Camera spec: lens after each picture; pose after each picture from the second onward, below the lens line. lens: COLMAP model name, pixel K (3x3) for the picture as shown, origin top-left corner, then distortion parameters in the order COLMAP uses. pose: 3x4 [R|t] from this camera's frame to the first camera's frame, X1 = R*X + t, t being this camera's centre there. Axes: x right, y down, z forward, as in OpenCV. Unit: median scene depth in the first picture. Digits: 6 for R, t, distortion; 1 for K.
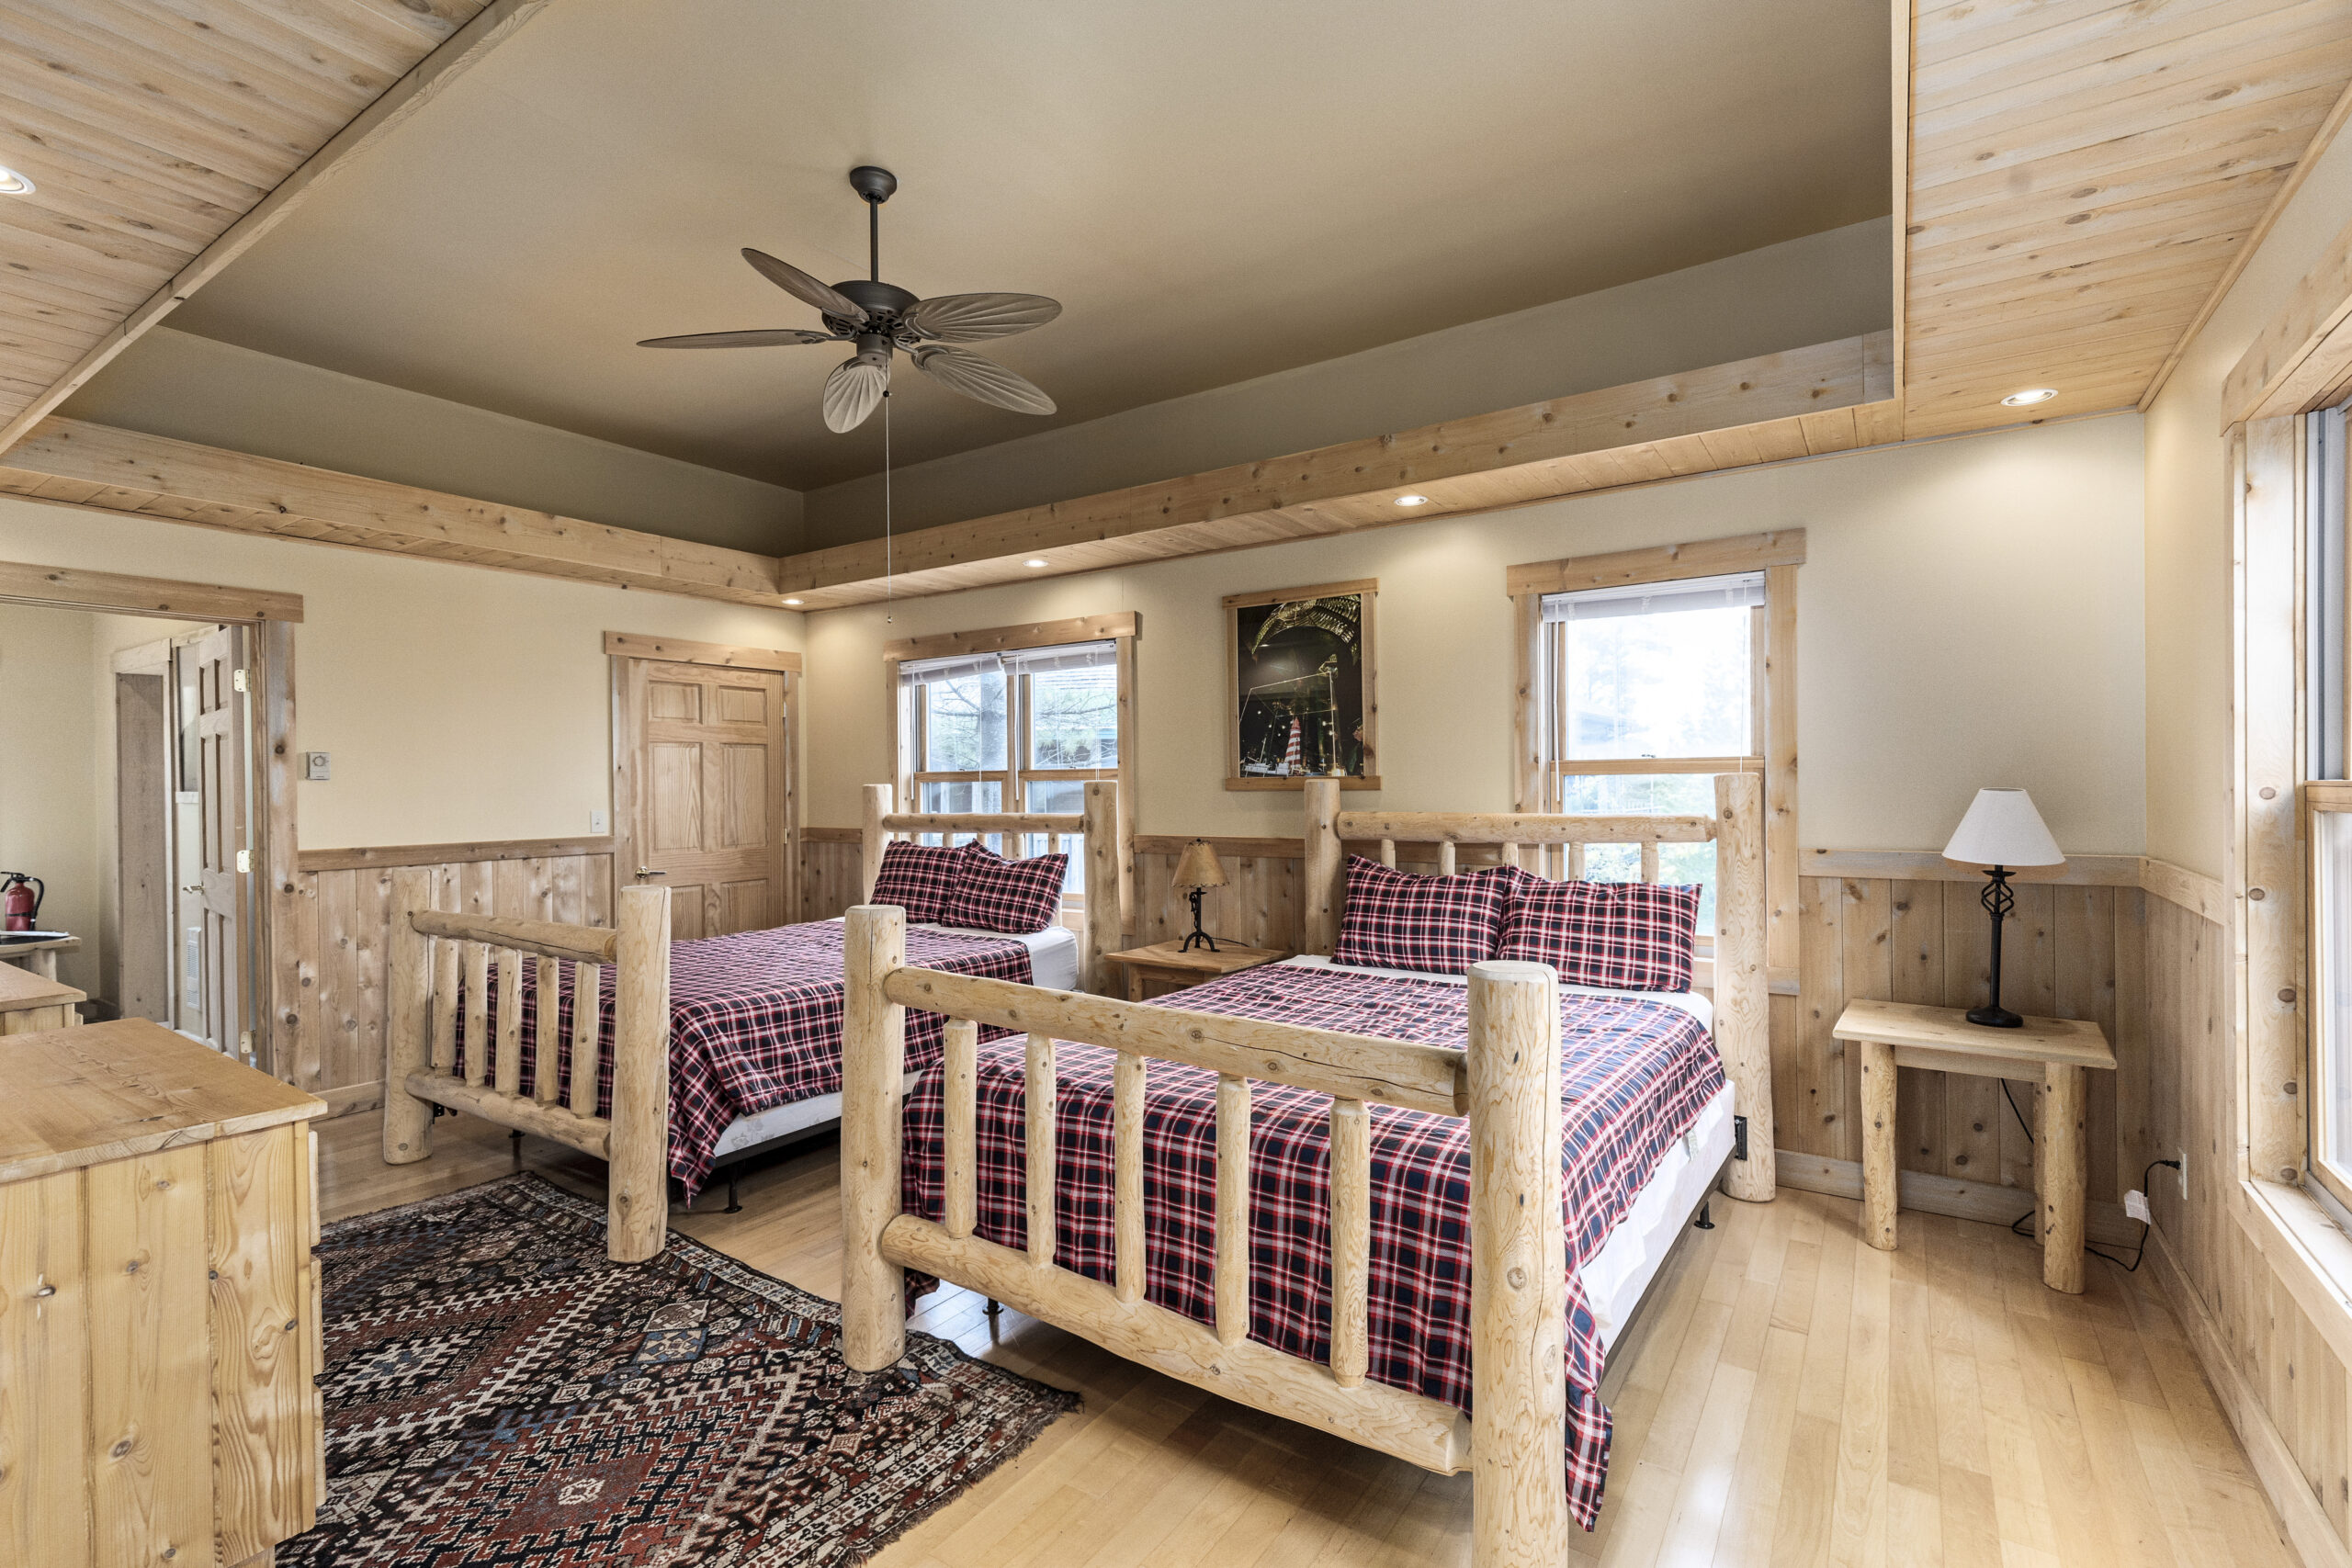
lens RADIAL K [[1078.5, 0, 1182.2], [0, 1078.5, 783.9], [0, 0, 1]] dist [0.004735, 0.000330]
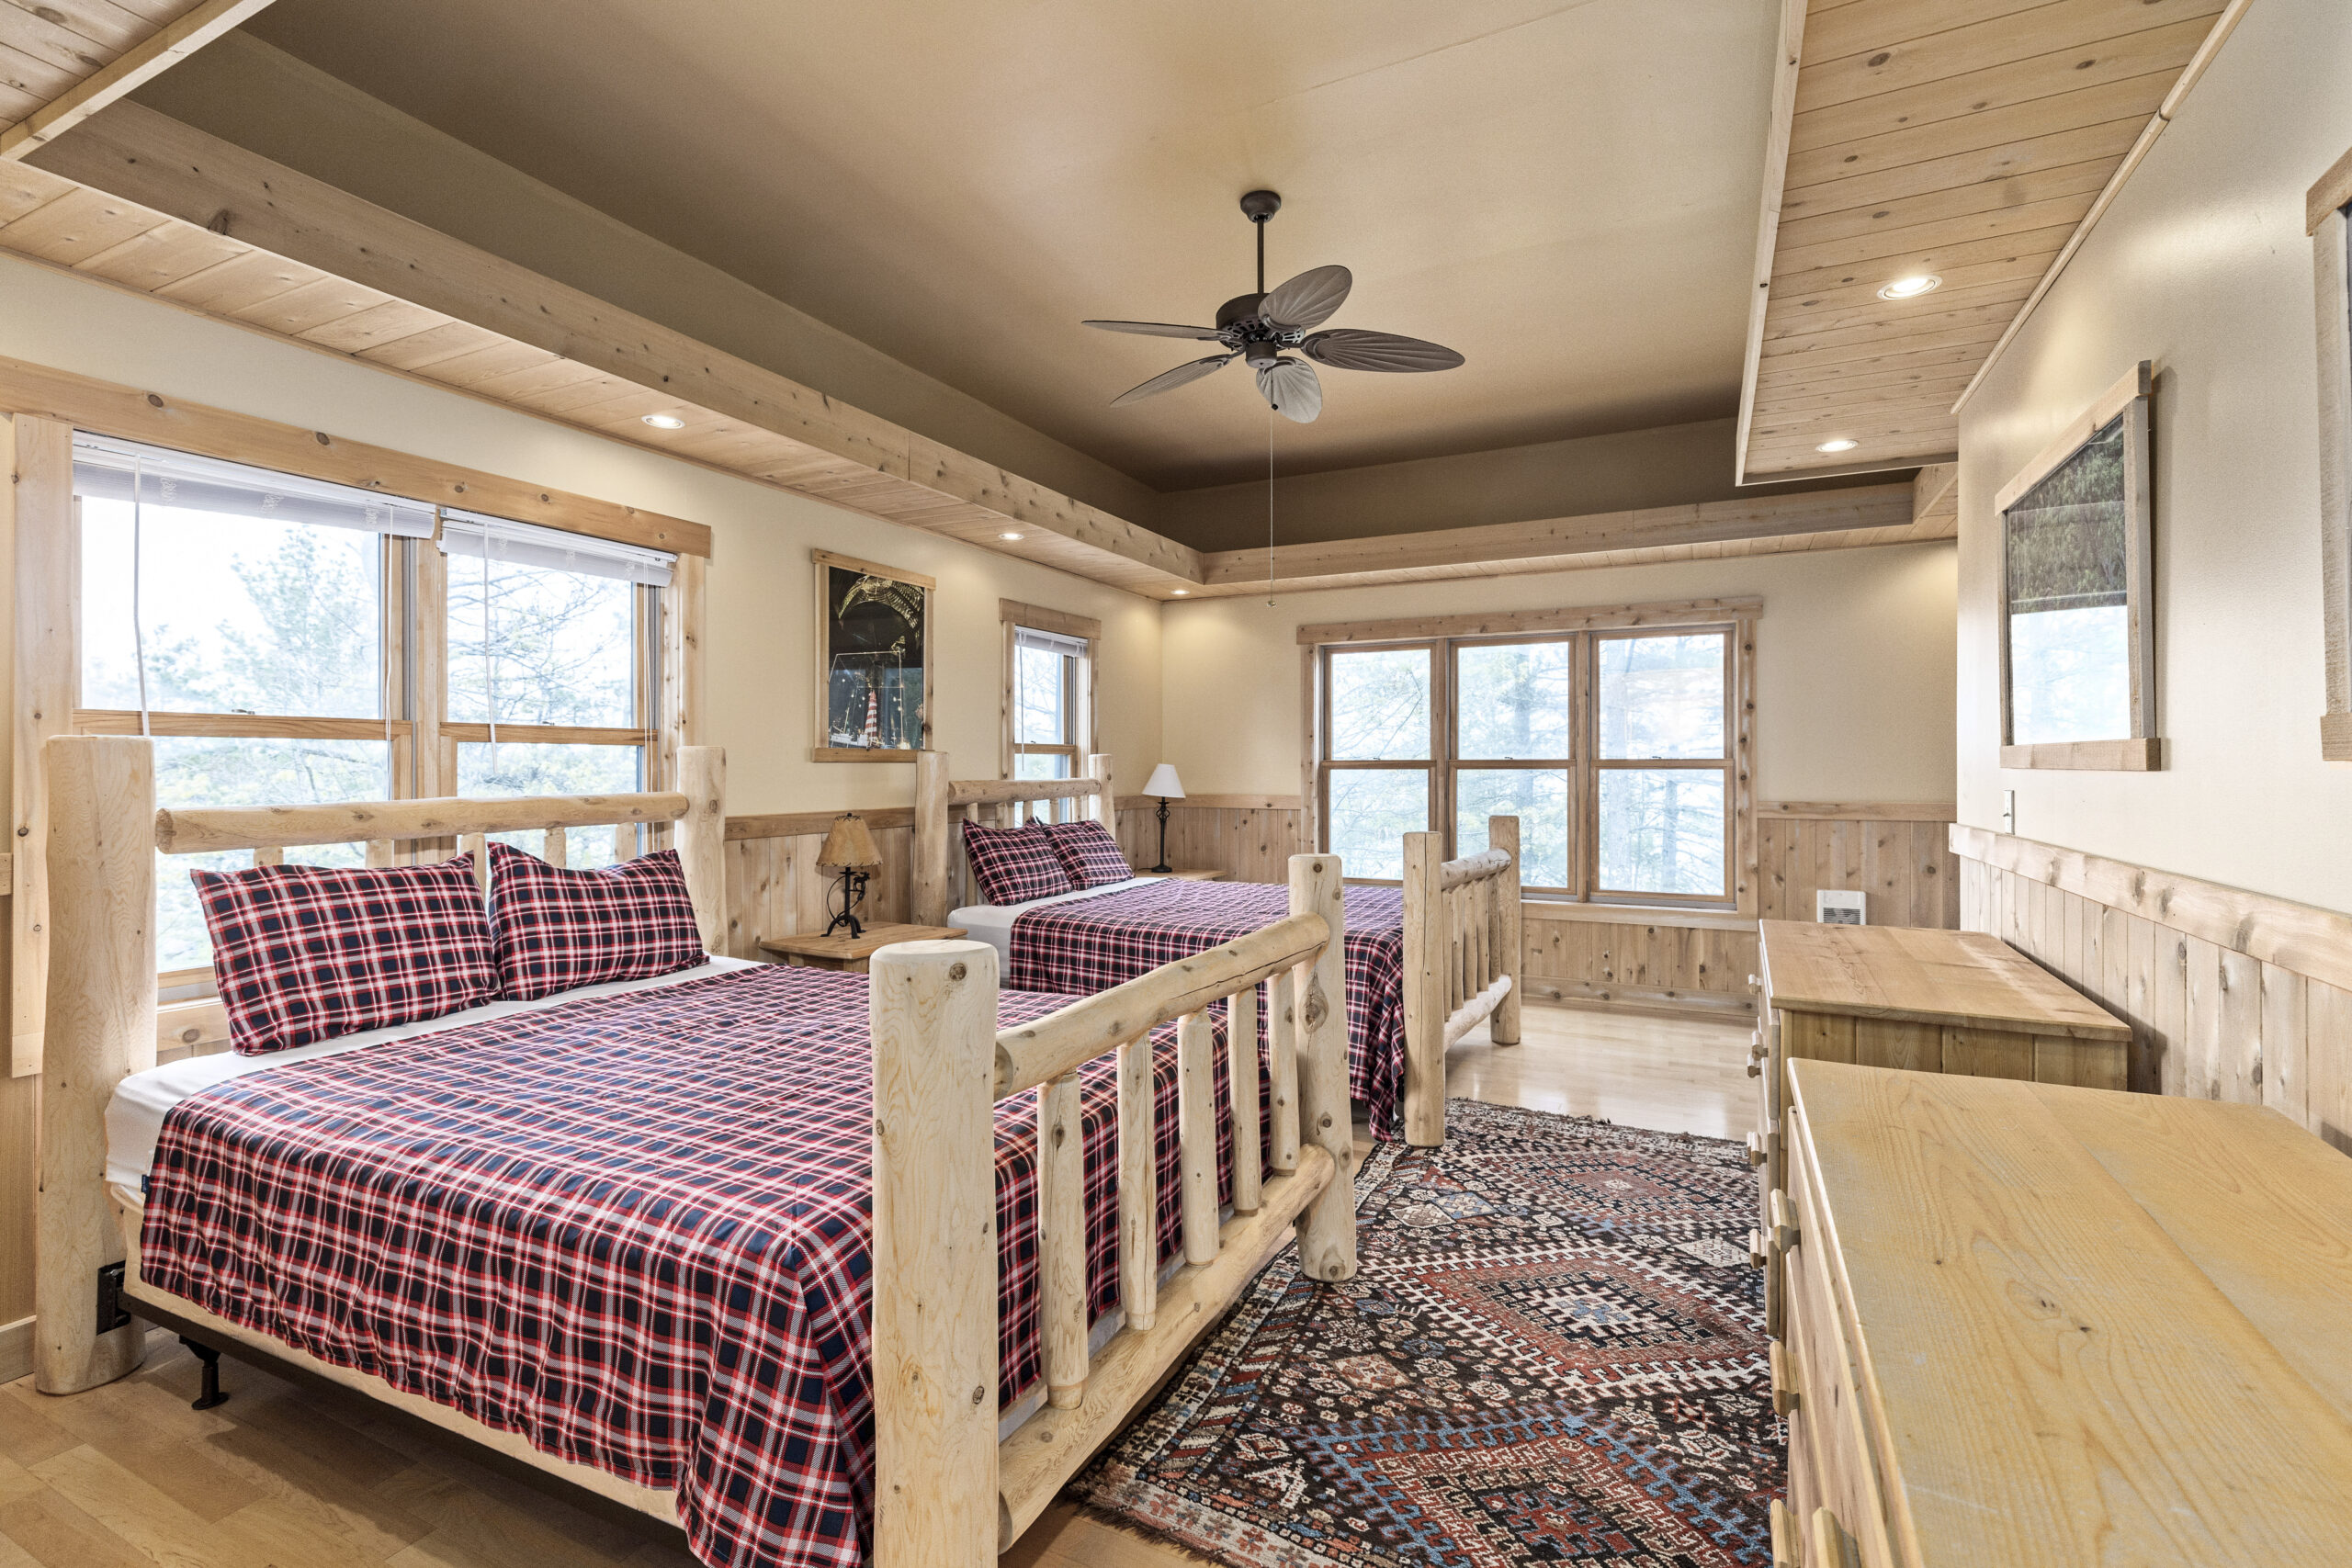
lens RADIAL K [[1078.5, 0, 1178.0], [0, 1078.5, 774.3], [0, 0, 1]] dist [0.004735, 0.000330]
pose [[-0.146340, 0.001913, 0.989233, -1.160013], [0.001687, 0.999997, -0.001684, 0.024323], [-0.989233, 0.001422, -0.146343, 1.063758]]
